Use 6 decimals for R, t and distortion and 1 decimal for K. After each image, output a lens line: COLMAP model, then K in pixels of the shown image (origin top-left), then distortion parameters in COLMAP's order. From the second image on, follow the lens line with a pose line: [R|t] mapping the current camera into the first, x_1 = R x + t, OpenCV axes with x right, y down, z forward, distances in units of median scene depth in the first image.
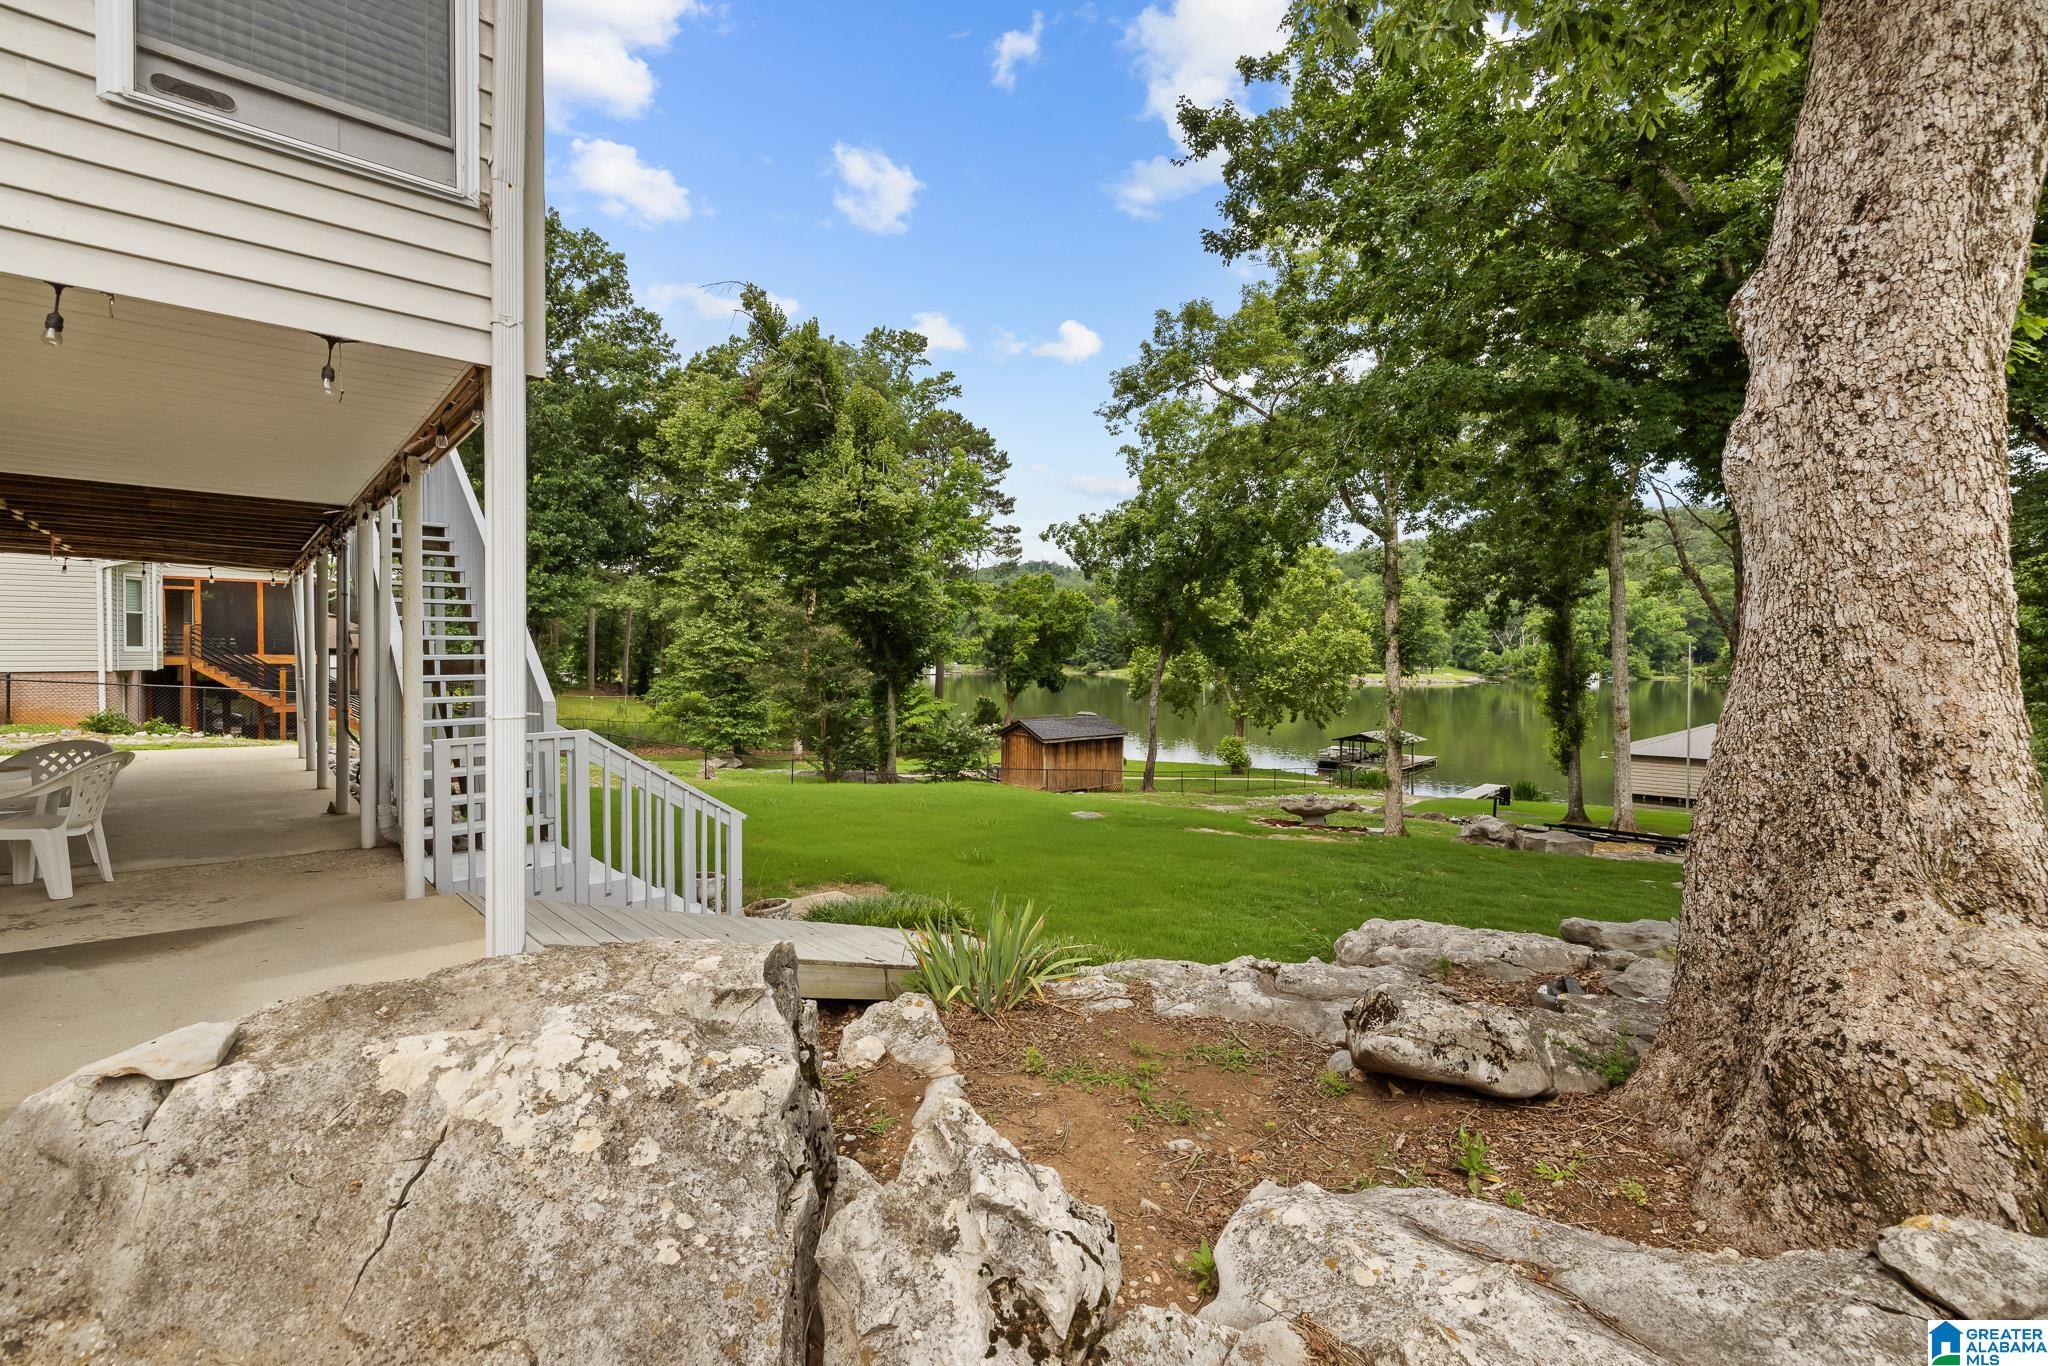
lens RADIAL K [[881.2, 0, 1011.5], [0, 881.2, 665.6], [0, 0, 1]] dist [-0.000358, 0.000120]
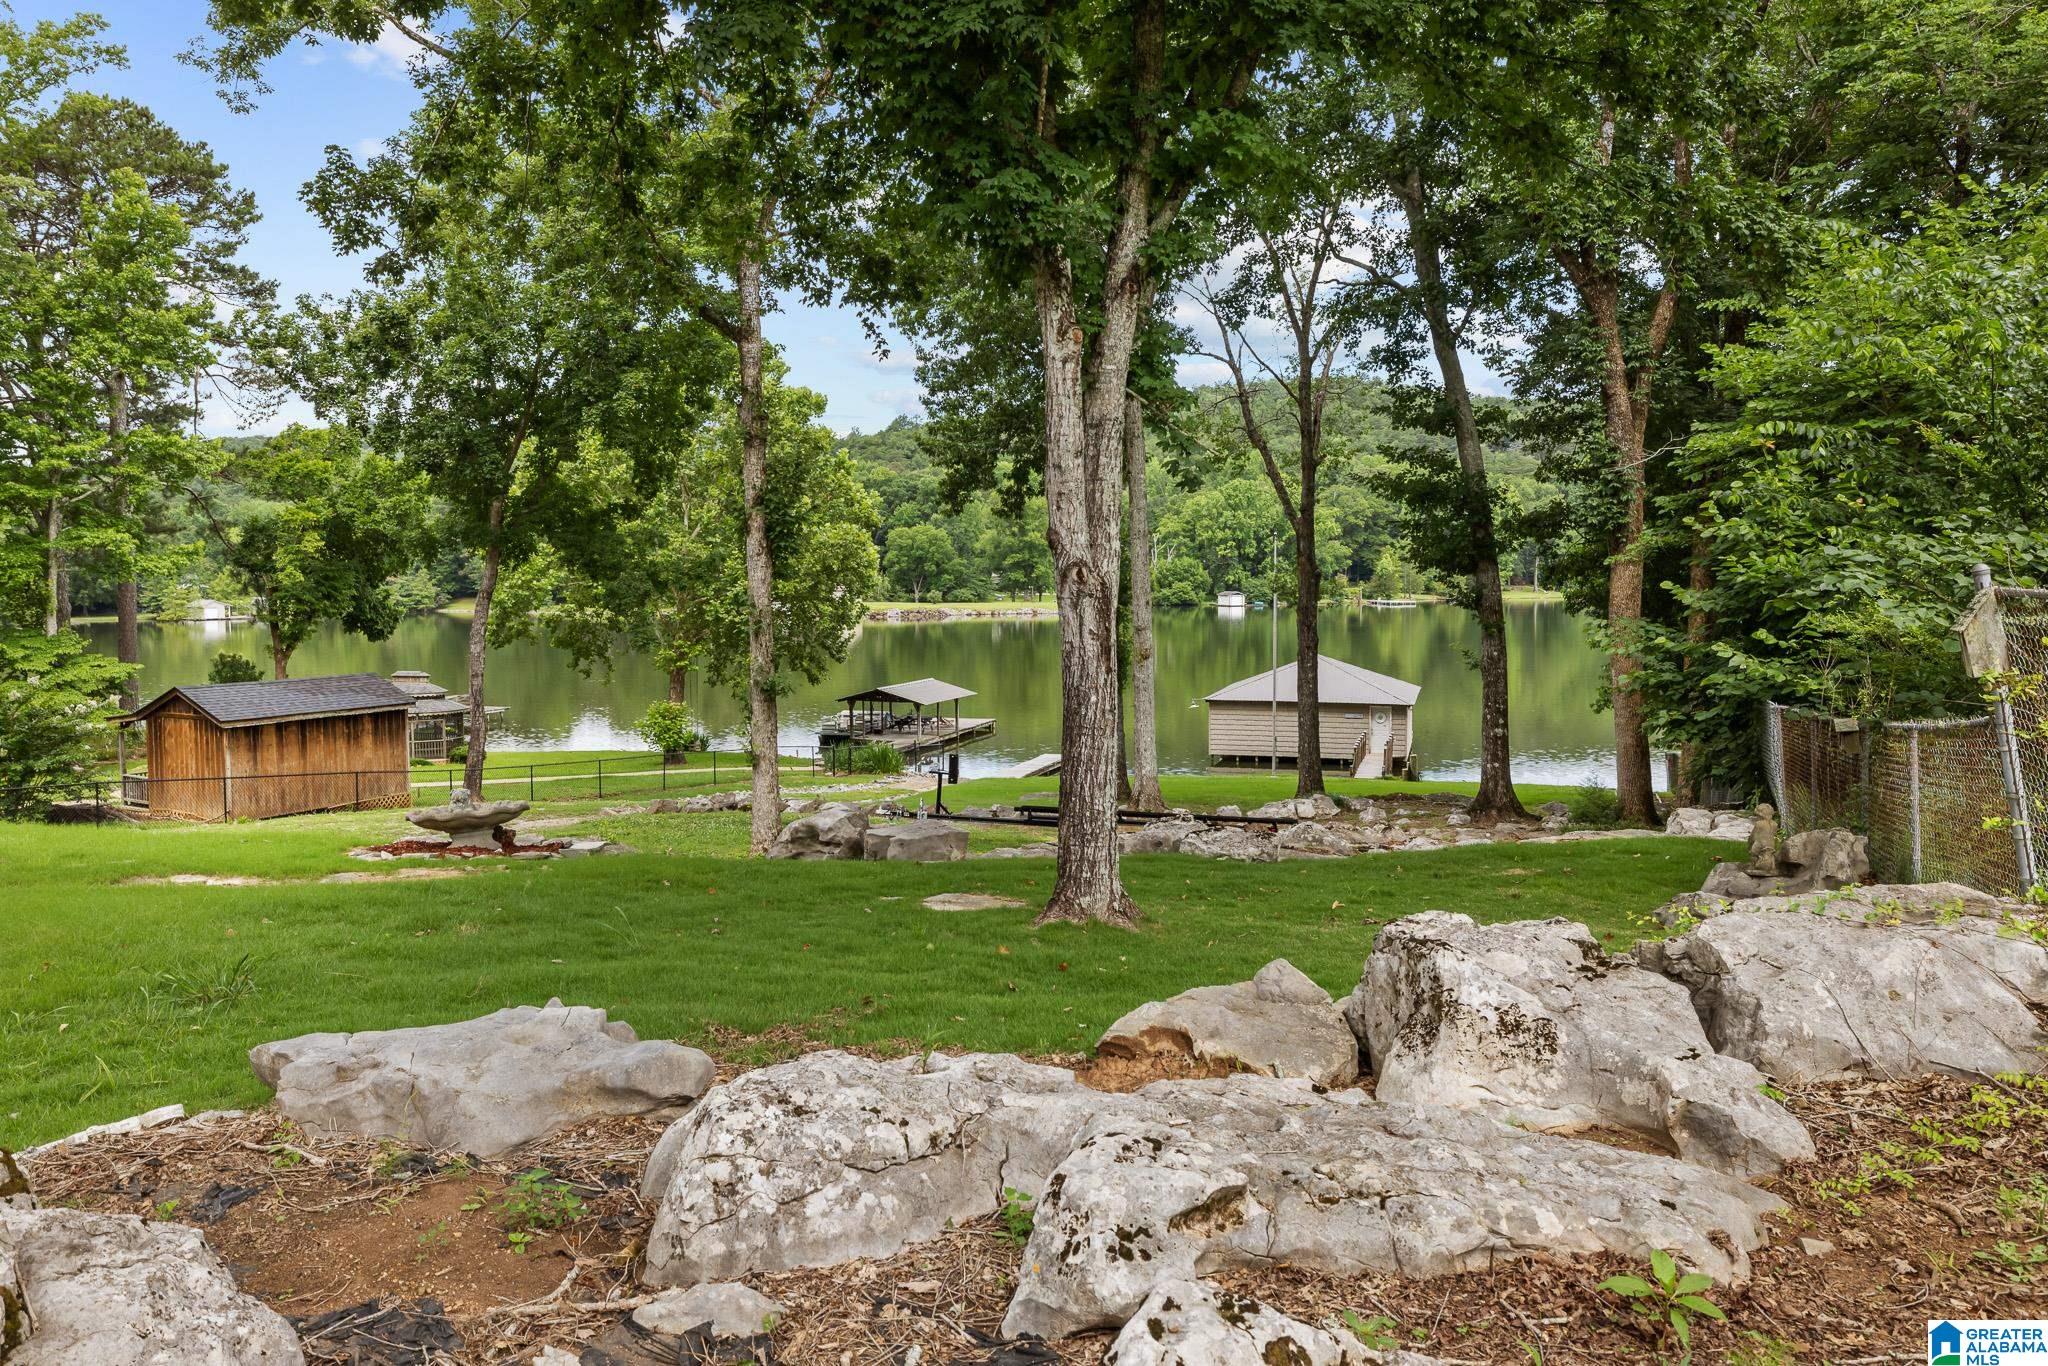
lens RADIAL K [[1394.8, 0, 1036.2], [0, 1394.8, 656.3], [0, 0, 1]] dist [0.000210, 0.003448]
pose [[0.910069, -0.033086, 0.413135, 1.802602], [0.015774, 0.998851, 0.045245, 0.207141], [-0.414157, -0.034659, 0.909545, 0.634562]]
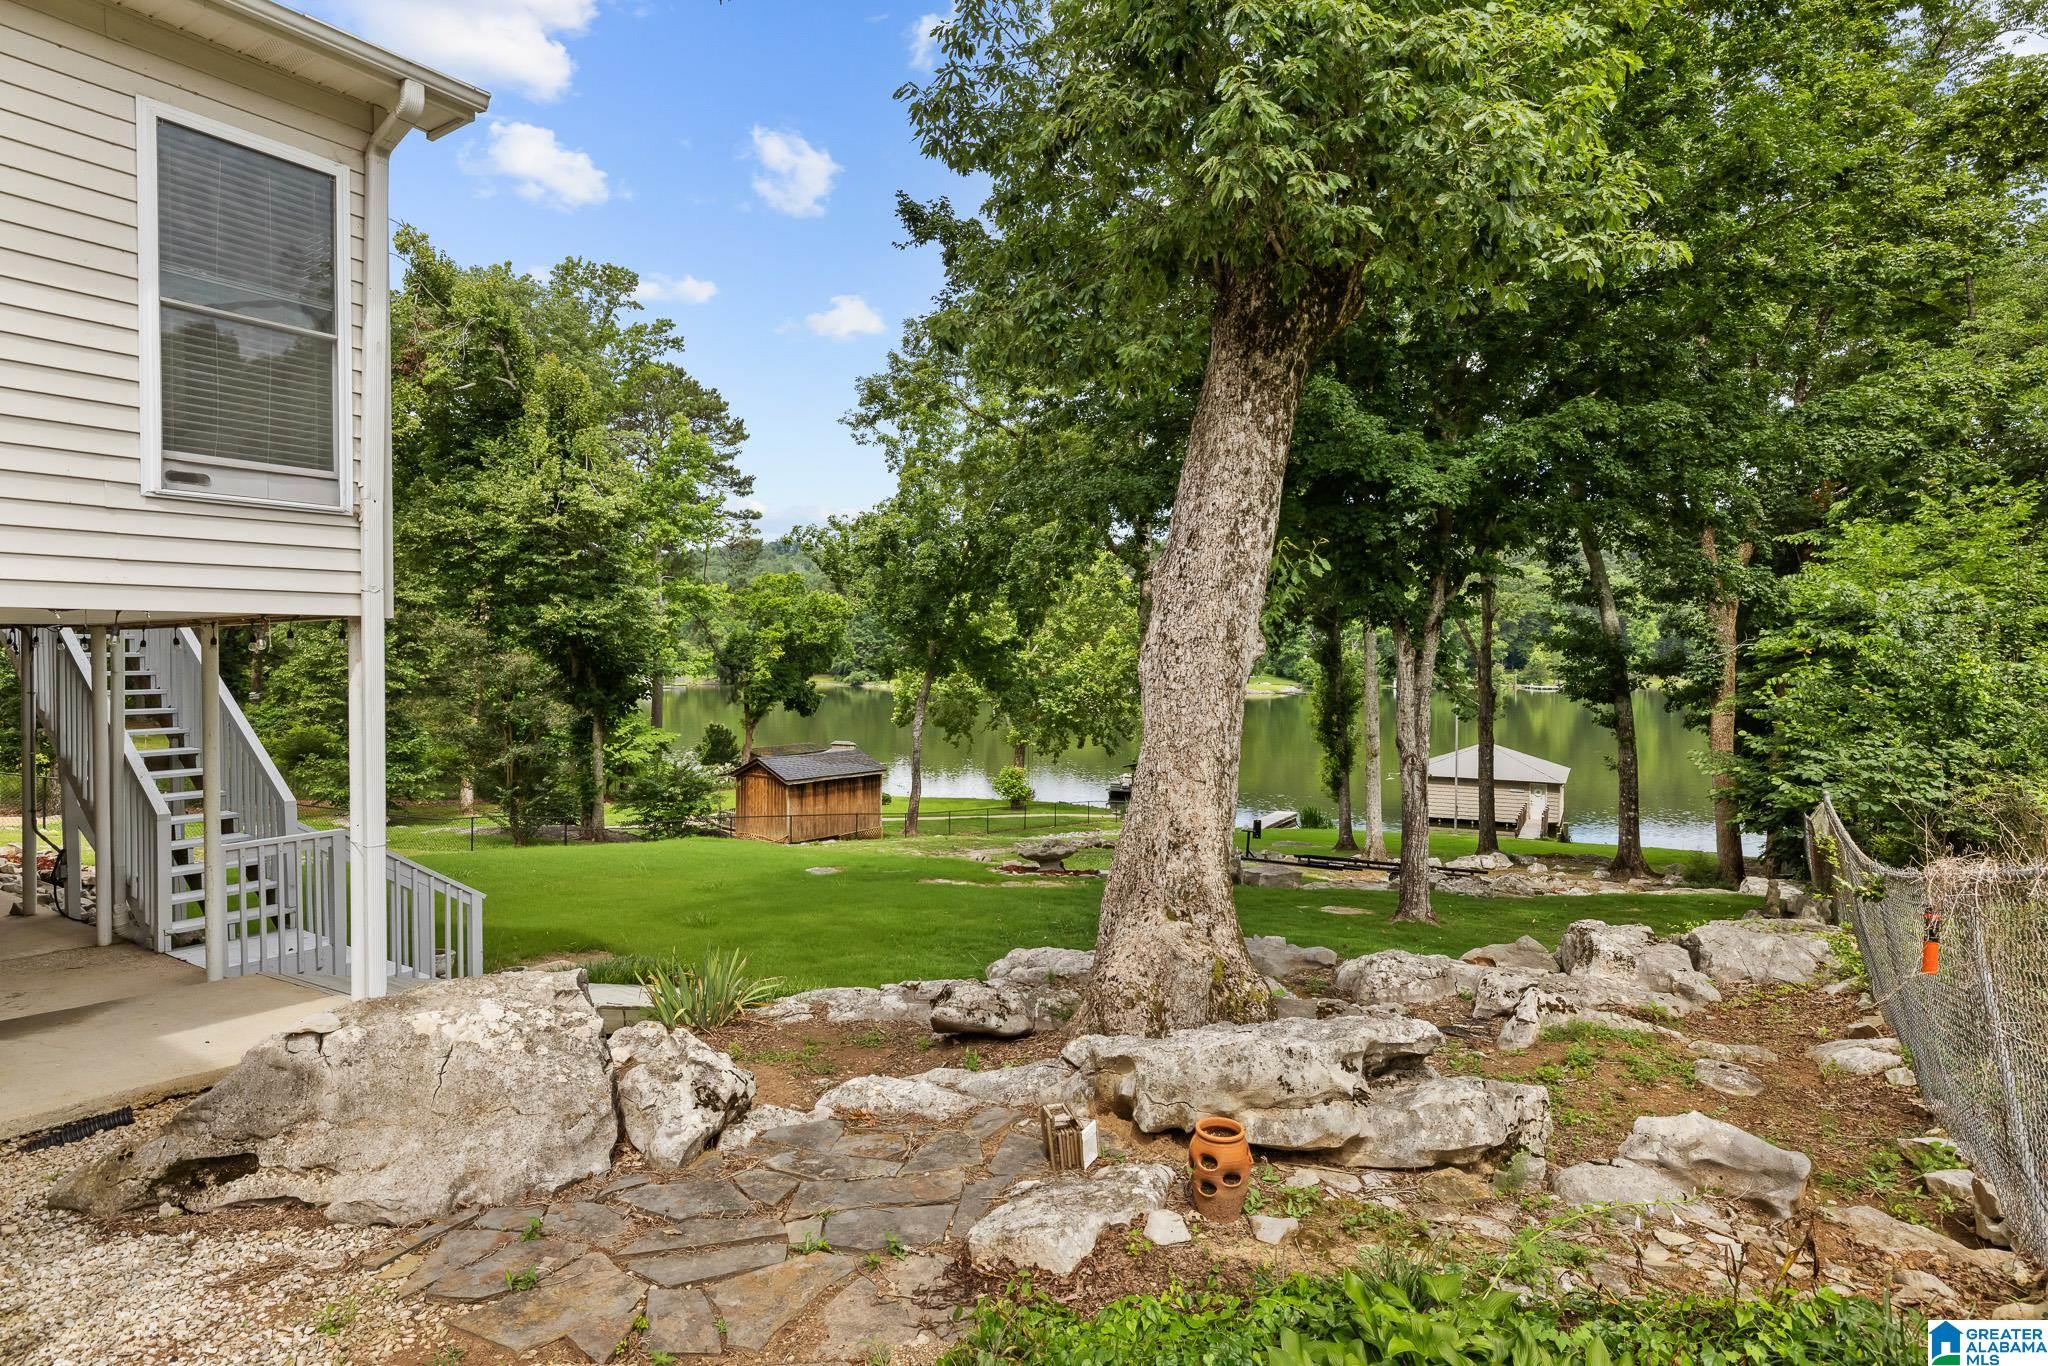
lens RADIAL K [[1108.2, 0, 1033.1], [0, 1108.2, 674.7], [0, 0, 1]] dist [-0.001567, 0.003229]
pose [[0.969765, -0.005666, 0.243974, 0.084559], [0.005053, 0.999982, 0.003137, -0.276197], [-0.243987, -0.001810, 0.969777, -1.336973]]
